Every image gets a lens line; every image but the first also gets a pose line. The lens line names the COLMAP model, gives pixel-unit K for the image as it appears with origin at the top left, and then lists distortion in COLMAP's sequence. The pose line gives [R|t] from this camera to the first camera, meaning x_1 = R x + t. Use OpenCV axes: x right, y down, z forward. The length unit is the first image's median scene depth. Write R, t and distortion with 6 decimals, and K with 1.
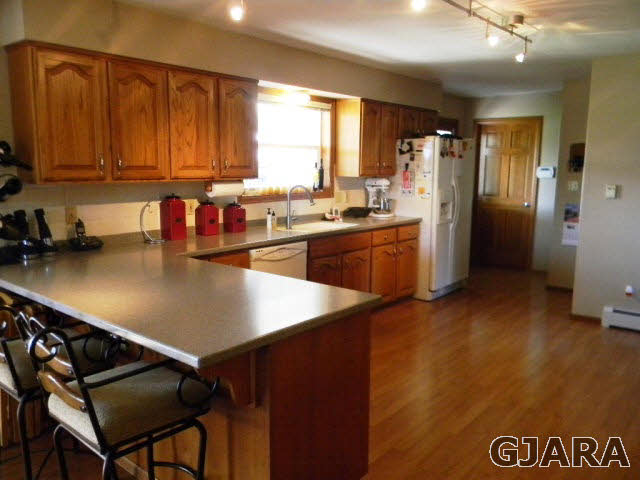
lens RADIAL K [[513.7, 0, 320.0], [0, 513.7, 240.0], [0, 0, 1]] dist [0.002367, -0.004936]
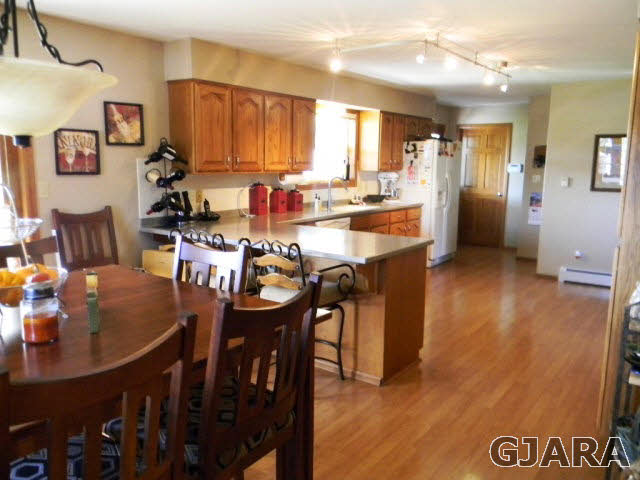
lens RADIAL K [[513.7, 0, 320.0], [0, 513.7, 240.0], [0, 0, 1]] dist [0.002367, -0.004936]
pose [[0.997649, -0.005301, 0.068331, -0.155559], [0.004743, 0.999954, 0.008324, 0.039698], [-0.068372, -0.007981, 0.997628, -0.280644]]
